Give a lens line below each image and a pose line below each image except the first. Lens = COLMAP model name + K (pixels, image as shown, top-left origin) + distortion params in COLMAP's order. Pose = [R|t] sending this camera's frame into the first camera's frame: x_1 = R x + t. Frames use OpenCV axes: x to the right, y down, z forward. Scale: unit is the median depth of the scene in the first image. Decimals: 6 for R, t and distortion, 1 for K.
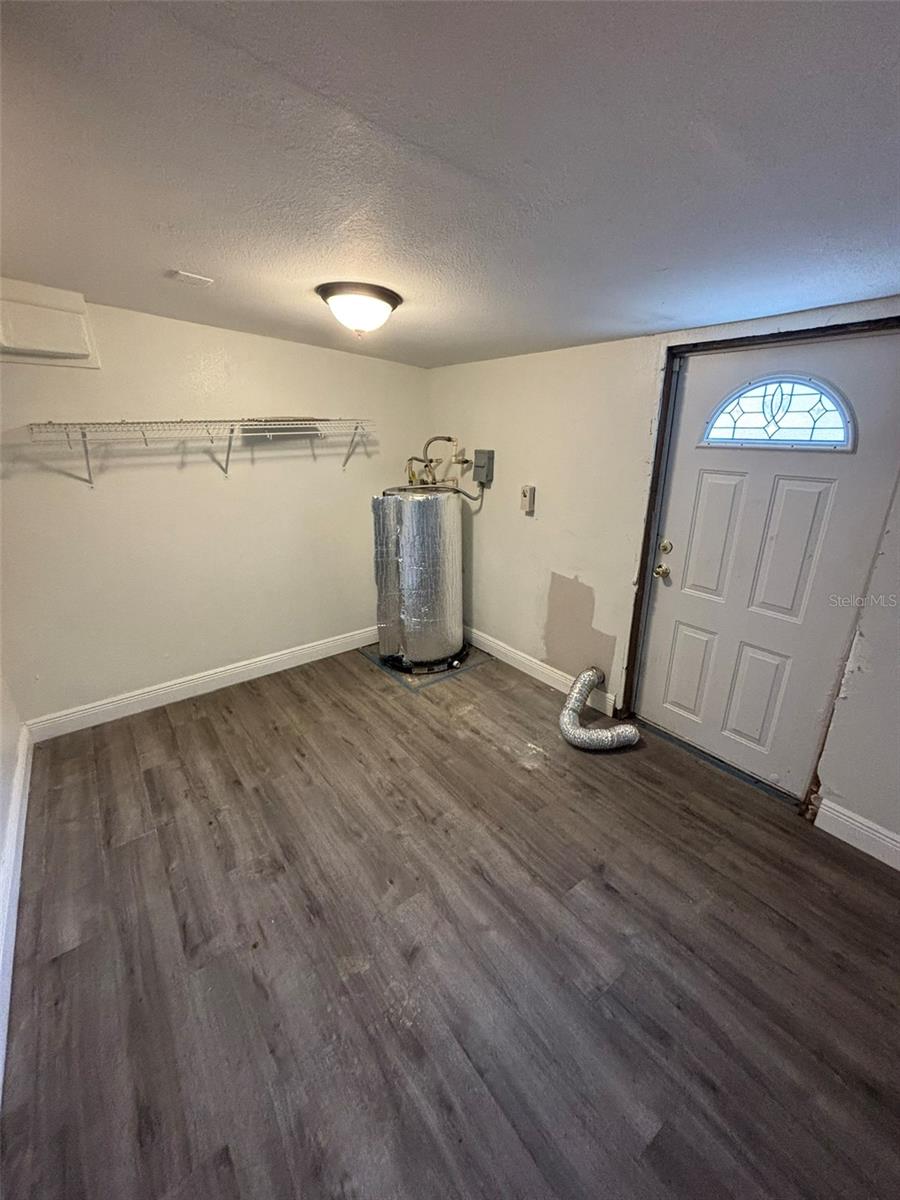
lens RADIAL K [[487.5, 0, 449.1], [0, 487.5, 599.2], [0, 0, 1]] dist [-0.001530, 0.001411]
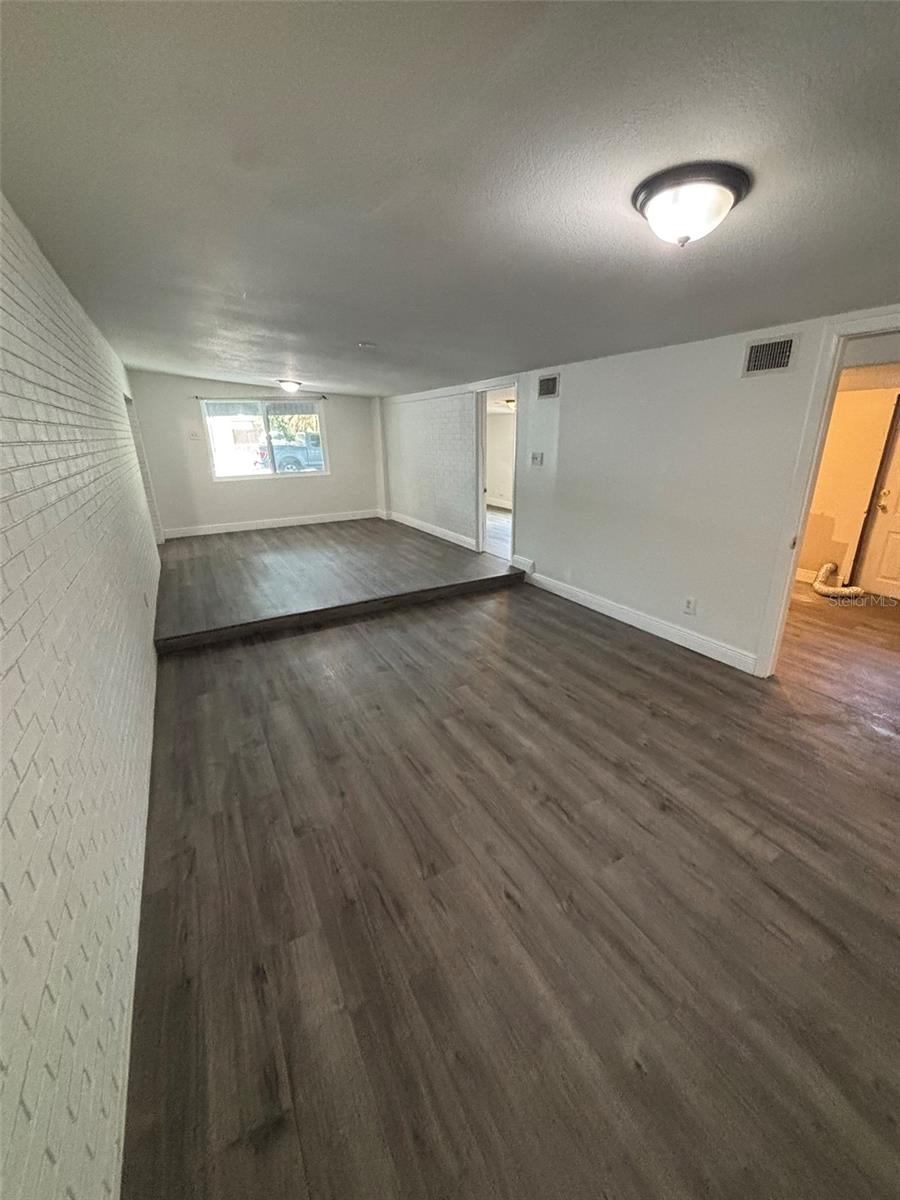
lens RADIAL K [[487.5, 0, 452.9], [0, 487.5, 600.0], [0, 0, 1]] dist [-0.001530, 0.001411]
pose [[0.990816, 0.039567, -0.129302, -0.945085], [-0.041624, 0.999046, -0.013246, 0.394191], [0.128654, 0.018507, 0.991517, -1.093794]]
